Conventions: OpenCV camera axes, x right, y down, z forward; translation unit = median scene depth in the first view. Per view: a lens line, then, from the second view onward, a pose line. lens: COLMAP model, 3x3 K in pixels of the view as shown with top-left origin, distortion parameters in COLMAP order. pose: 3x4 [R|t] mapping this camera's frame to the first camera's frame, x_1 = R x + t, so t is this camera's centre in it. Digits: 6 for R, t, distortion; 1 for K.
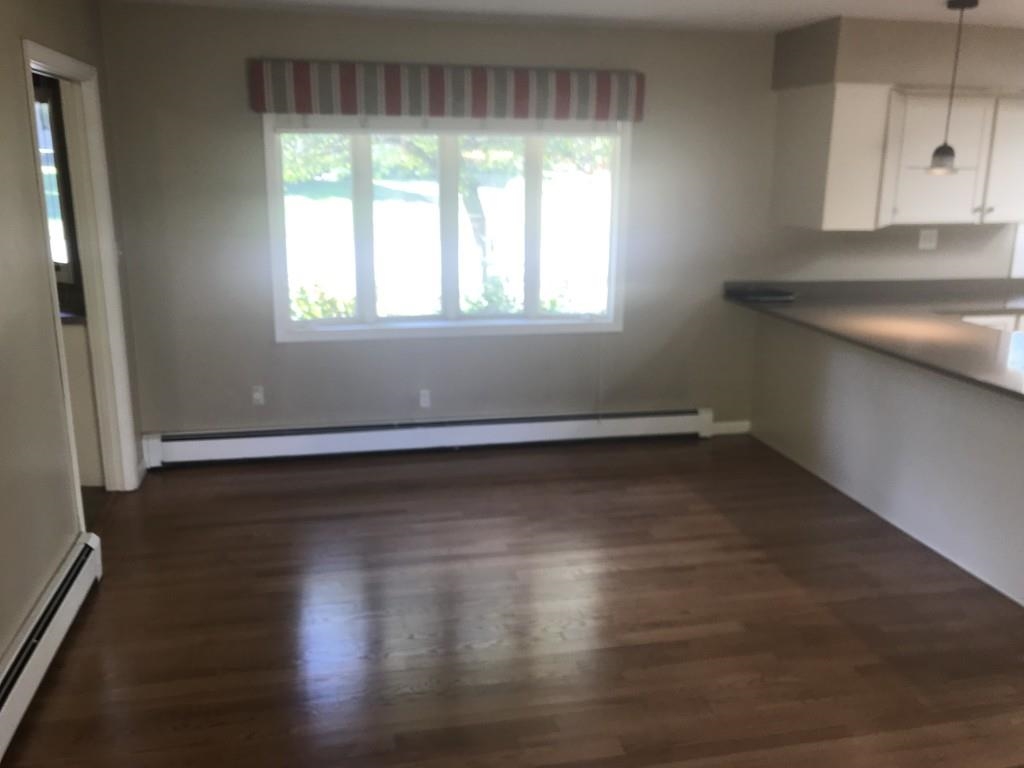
lens RADIAL K [[840.5, 0, 507.5], [0, 840.5, 377.9], [0, 0, 1]] dist [0.072237, -0.069312]
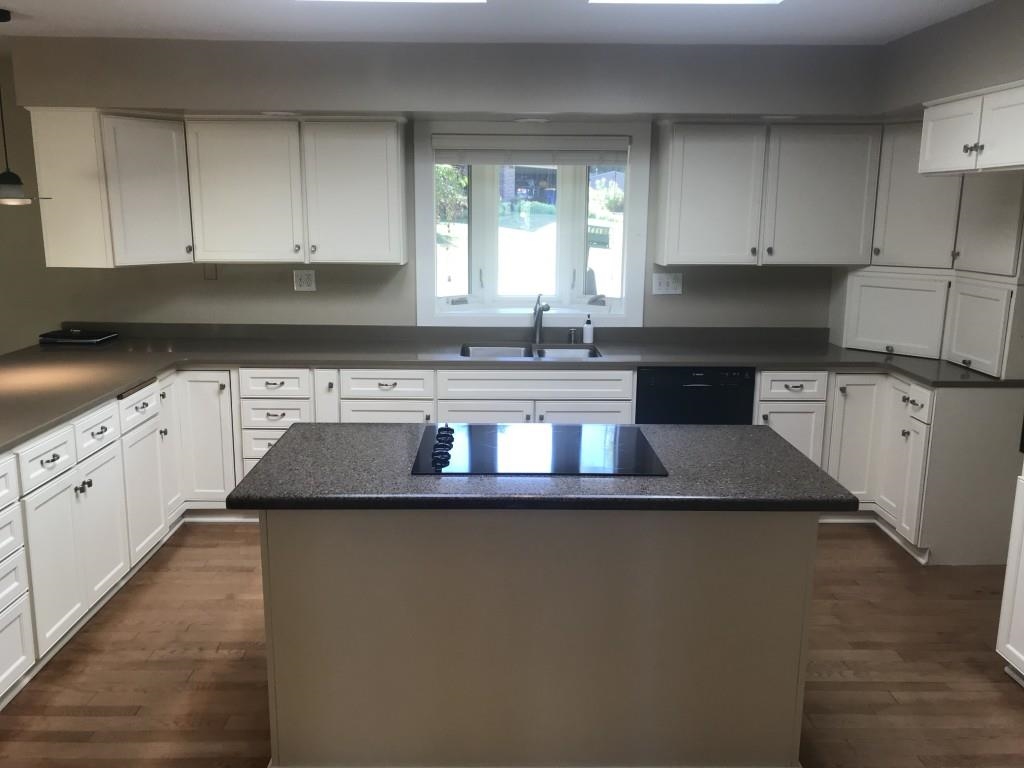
lens RADIAL K [[840.5, 0, 507.5], [0, 840.5, 377.9], [0, 0, 1]] dist [0.072237, -0.069312]
pose [[0.979026, 0.035162, -0.200677, 0.995904], [-0.044061, 0.998226, -0.040051, -0.039536], [0.198913, 0.048053, 0.978838, 0.204508]]
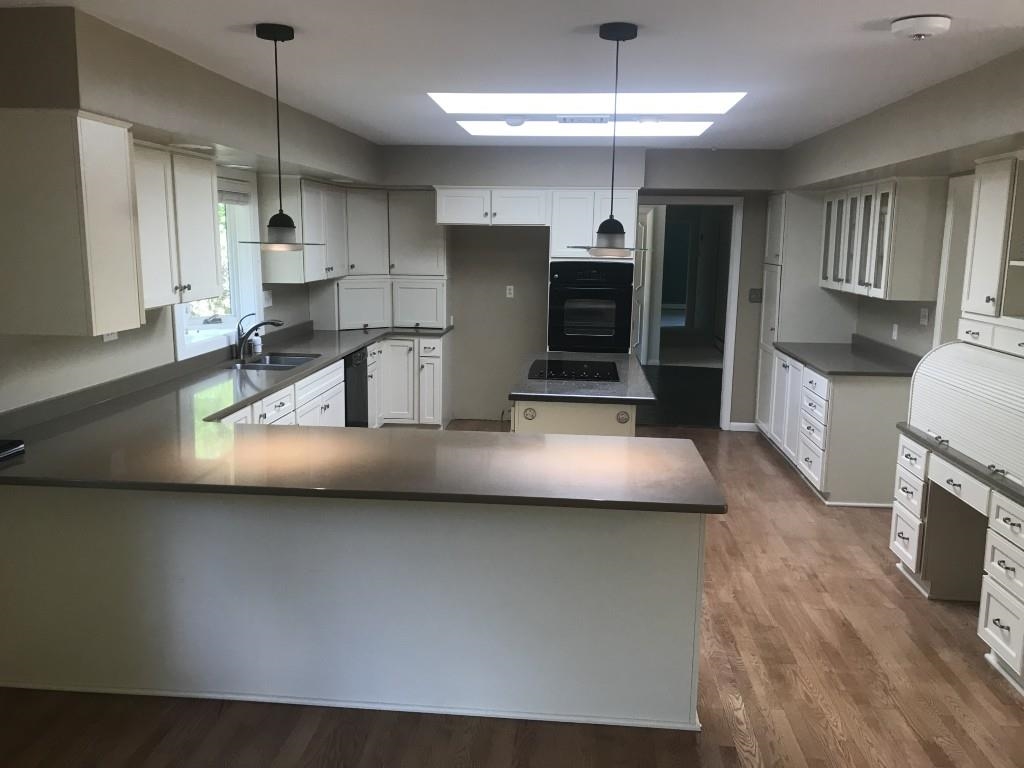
lens RADIAL K [[840.5, 0, 507.5], [0, 840.5, 377.9], [0, 0, 1]] dist [0.072237, -0.069312]
pose [[0.305037, -0.166819, 0.937616, -0.133528], [0.221775, 0.969914, 0.100415, -0.132395], [-0.926158, 0.177309, 0.332856, 0.481421]]
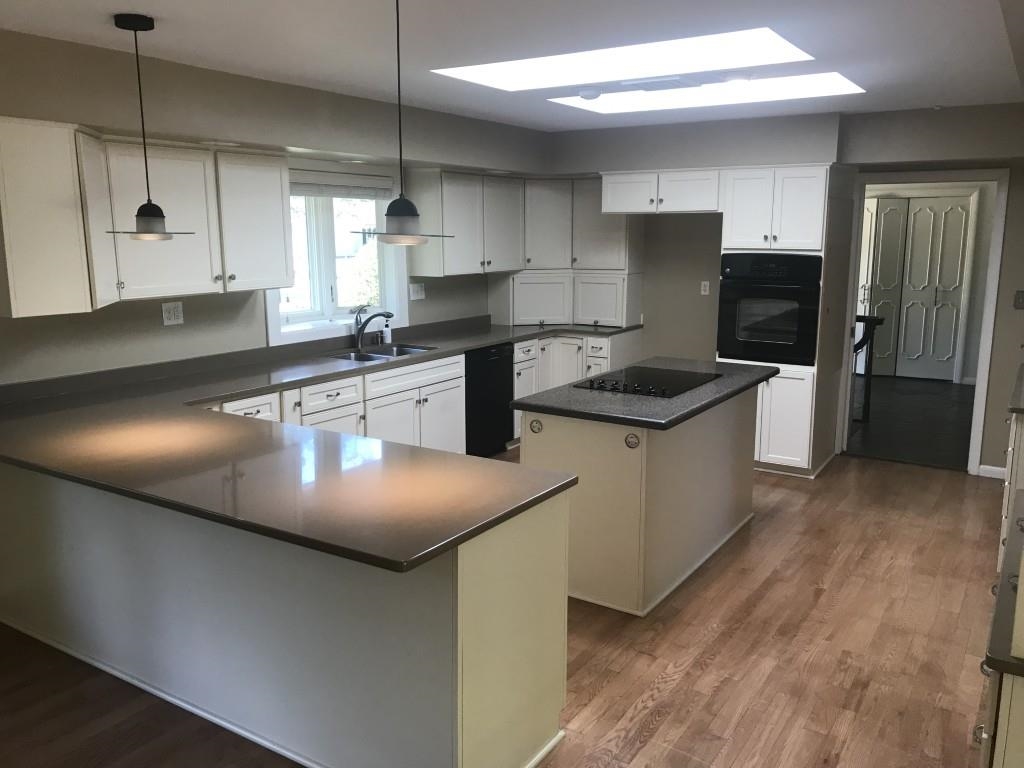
lens RADIAL K [[840.5, 0, 507.5], [0, 840.5, 377.9], [0, 0, 1]] dist [0.072237, -0.069312]
pose [[0.714551, -0.135617, 0.686312, 0.163140], [0.180828, 0.983496, 0.006073, -0.051419], [-0.675809, 0.119765, 0.727282, 0.195455]]
